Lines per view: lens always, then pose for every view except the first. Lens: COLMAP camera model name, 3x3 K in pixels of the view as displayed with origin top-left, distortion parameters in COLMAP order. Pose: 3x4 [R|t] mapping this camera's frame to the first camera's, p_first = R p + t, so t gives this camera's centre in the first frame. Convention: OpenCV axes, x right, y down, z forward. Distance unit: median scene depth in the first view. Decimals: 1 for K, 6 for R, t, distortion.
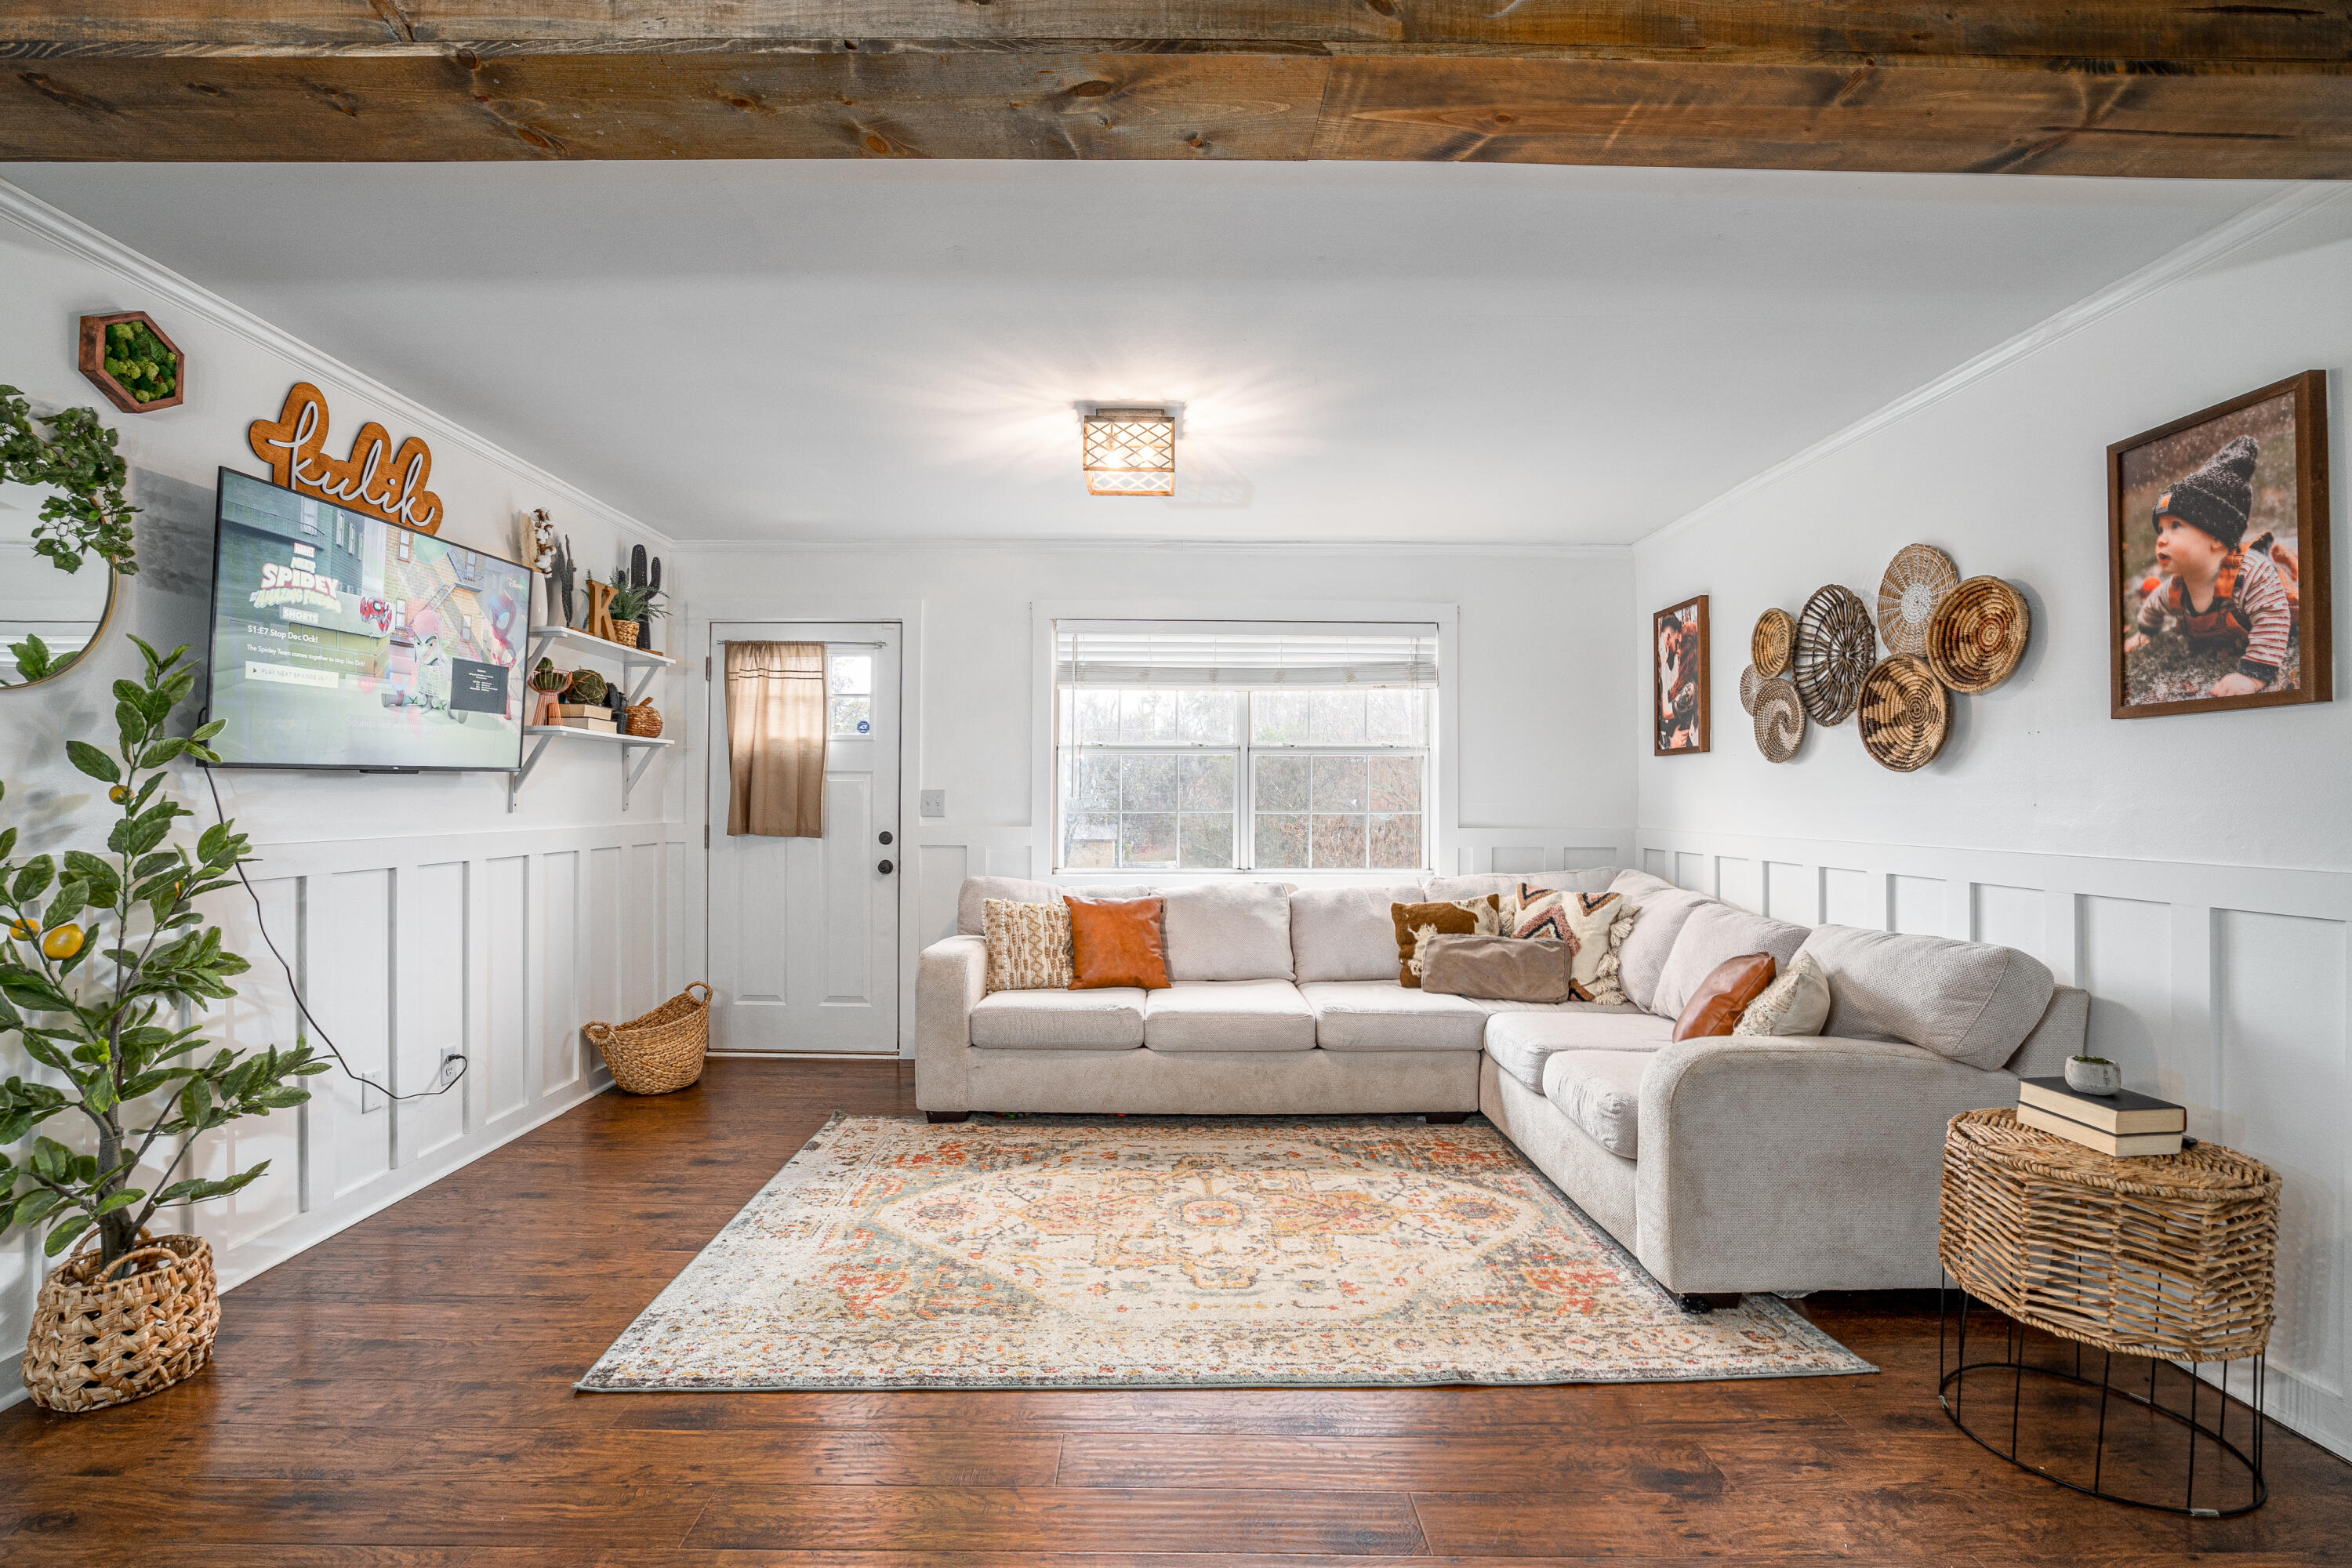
lens RADIAL K [[1071.1, 0, 1167.2], [0, 1071.1, 799.7], [0, 0, 1]] dist [-0.059399, 0.020142]
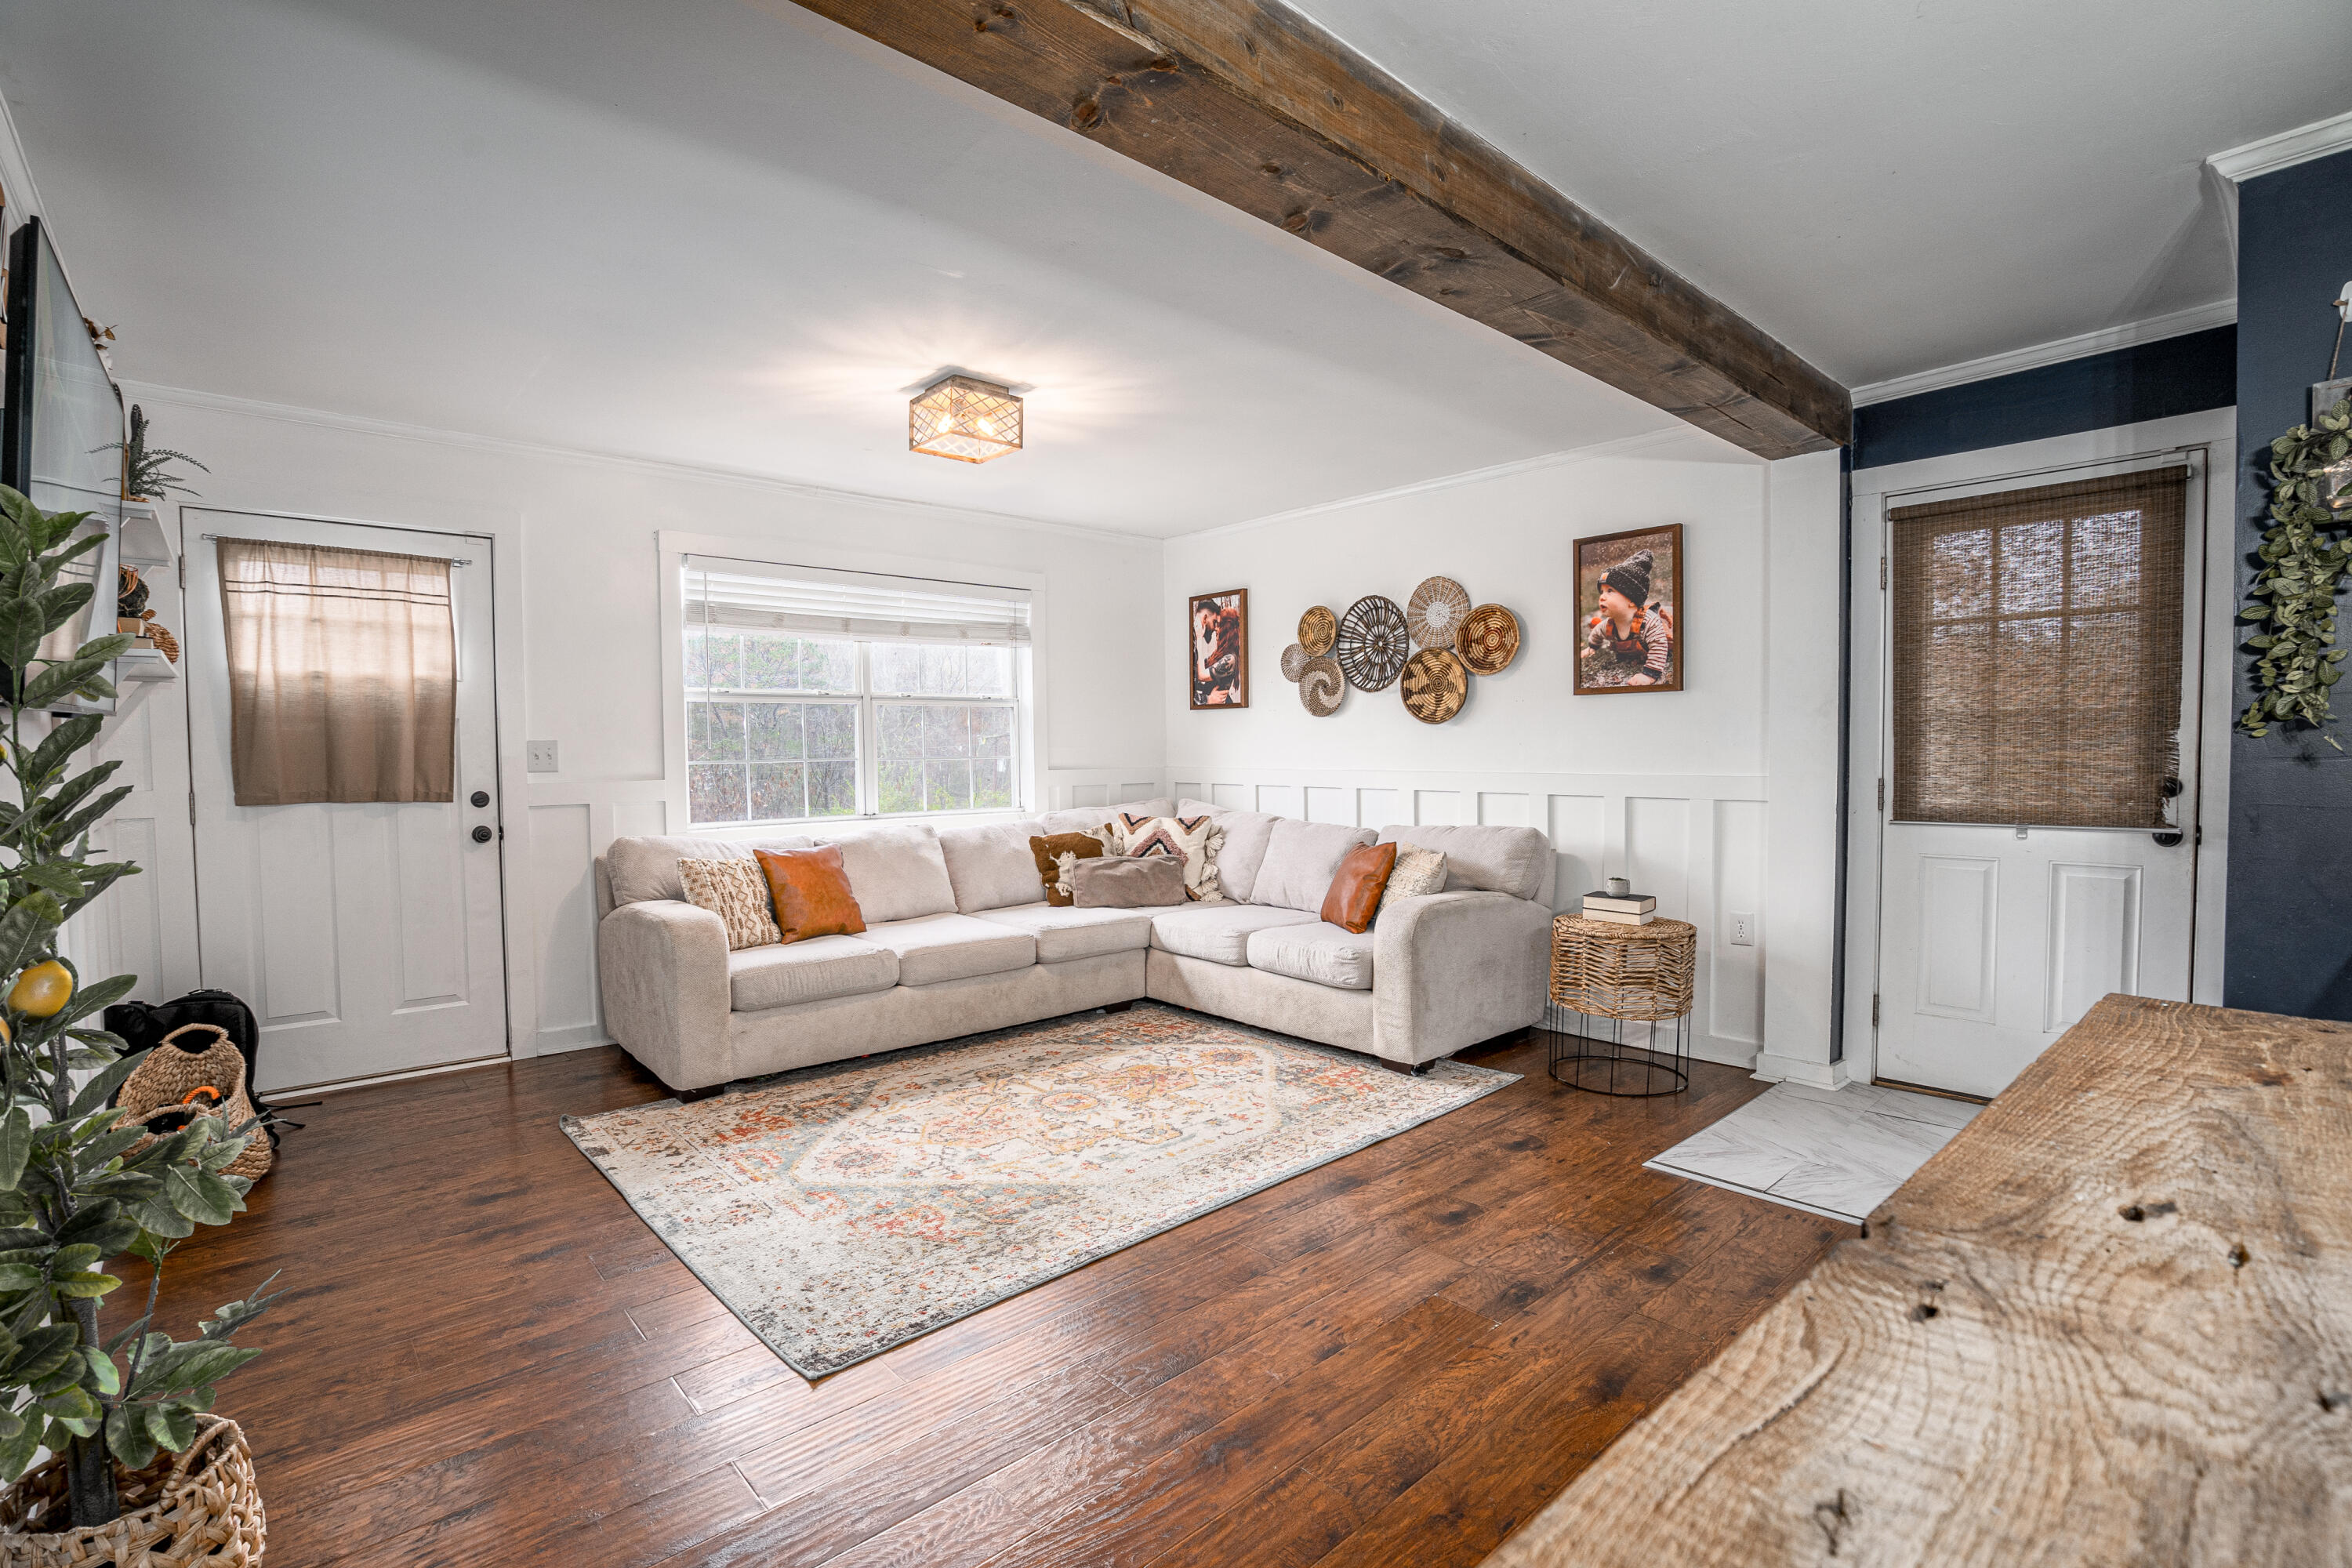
lens RADIAL K [[1071.1, 0, 1167.9], [0, 1071.1, 798.6], [0, 0, 1]] dist [-0.059399, 0.020142]
pose [[0.752268, -0.041661, 0.657539, -0.586103], [0.010760, 0.998643, 0.050963, -0.000232], [-0.658770, -0.031263, 0.751695, 0.059207]]
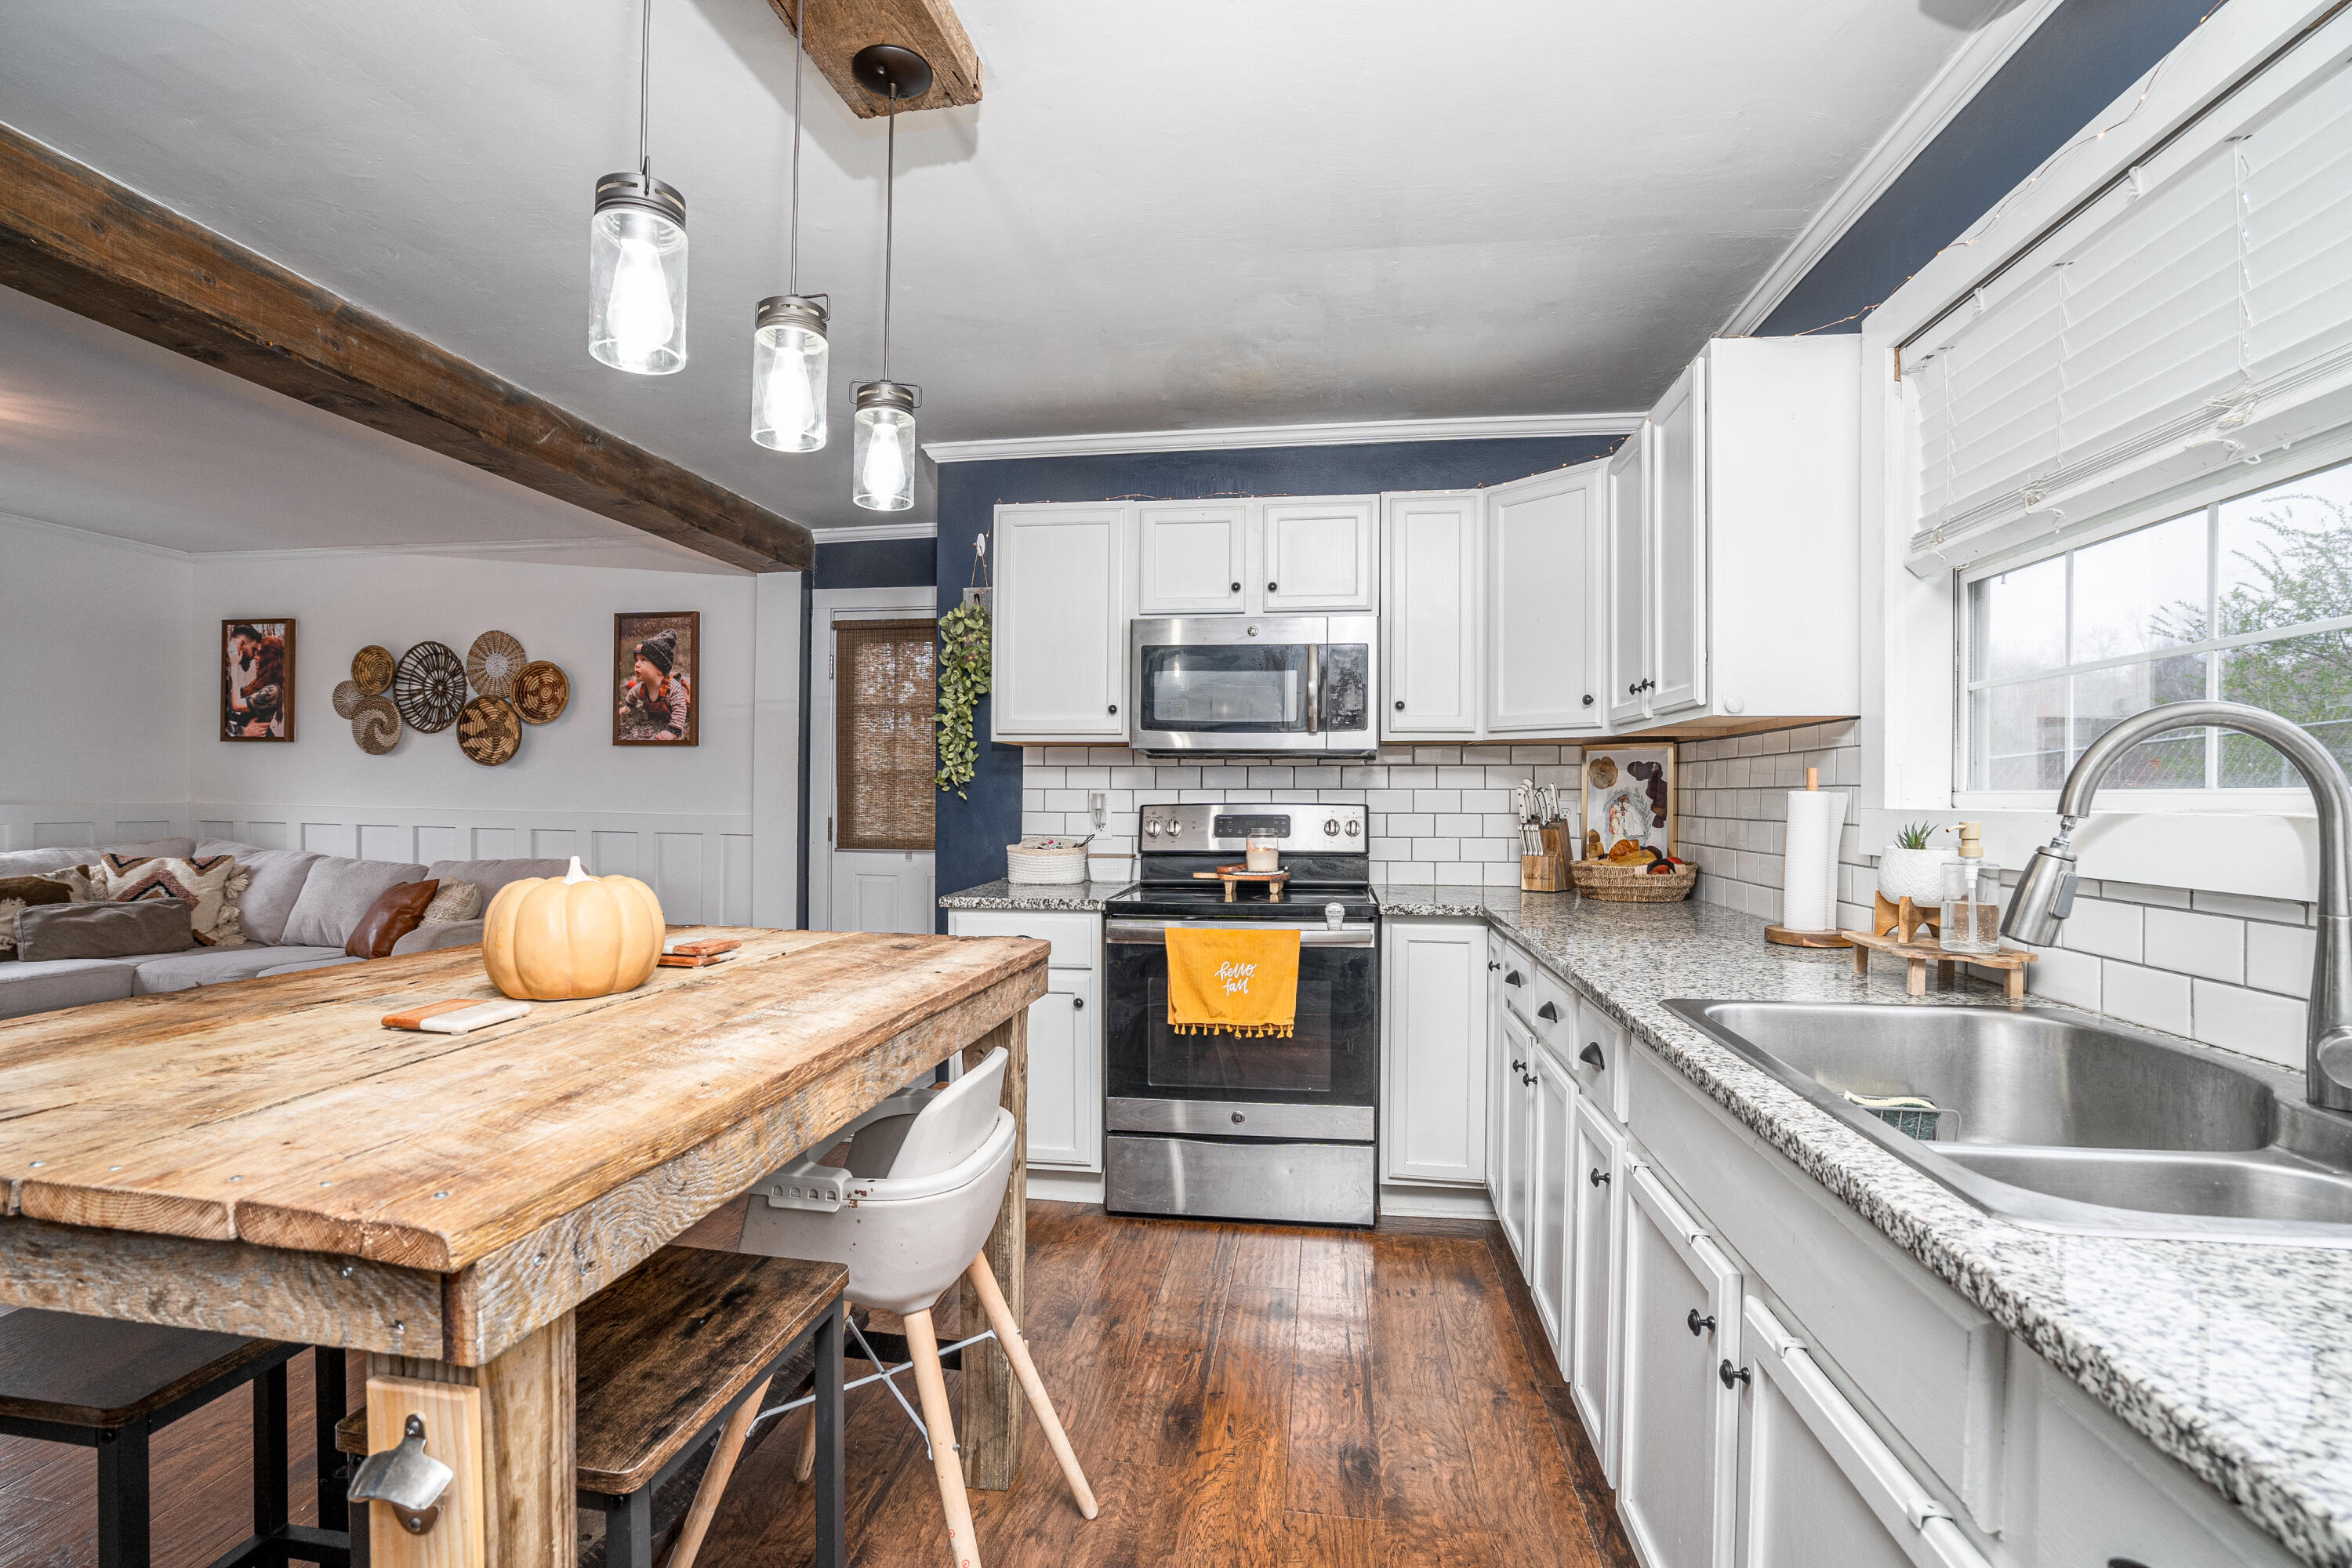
lens RADIAL K [[1071.1, 0, 1166.9], [0, 1071.1, 799.4], [0, 0, 1]] dist [-0.059399, 0.020142]
pose [[0.154877, -0.004900, 0.987922, -0.721144], [-0.015207, 0.999857, 0.007343, -0.001388], [-0.987817, -0.016161, 0.154781, -0.306826]]
